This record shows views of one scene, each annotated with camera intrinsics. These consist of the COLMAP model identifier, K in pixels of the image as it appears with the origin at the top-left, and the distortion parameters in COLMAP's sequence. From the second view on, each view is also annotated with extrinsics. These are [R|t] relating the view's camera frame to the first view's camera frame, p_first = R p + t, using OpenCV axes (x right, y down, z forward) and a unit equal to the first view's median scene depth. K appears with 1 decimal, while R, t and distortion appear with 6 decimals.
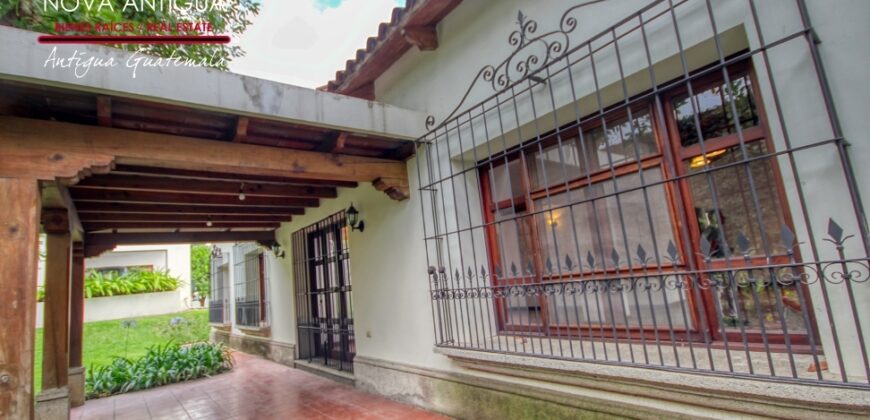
lens RADIAL K [[403.7, 0, 438.3], [0, 403.7, 214.0], [0, 0, 1]] dist [-0.000111, 0.000061]
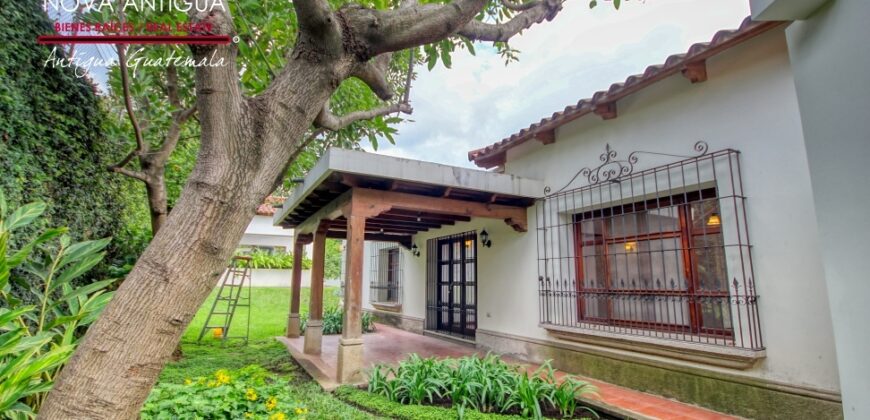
lens RADIAL K [[403.7, 0, 438.3], [0, 403.7, 214.0], [0, 0, 1]] dist [-0.000111, 0.000061]
pose [[0.978288, 0.084573, -0.189210, -0.137838], [-0.085636, 0.996323, 0.002568, -0.095603], [0.188732, 0.013691, 0.981933, -0.733711]]
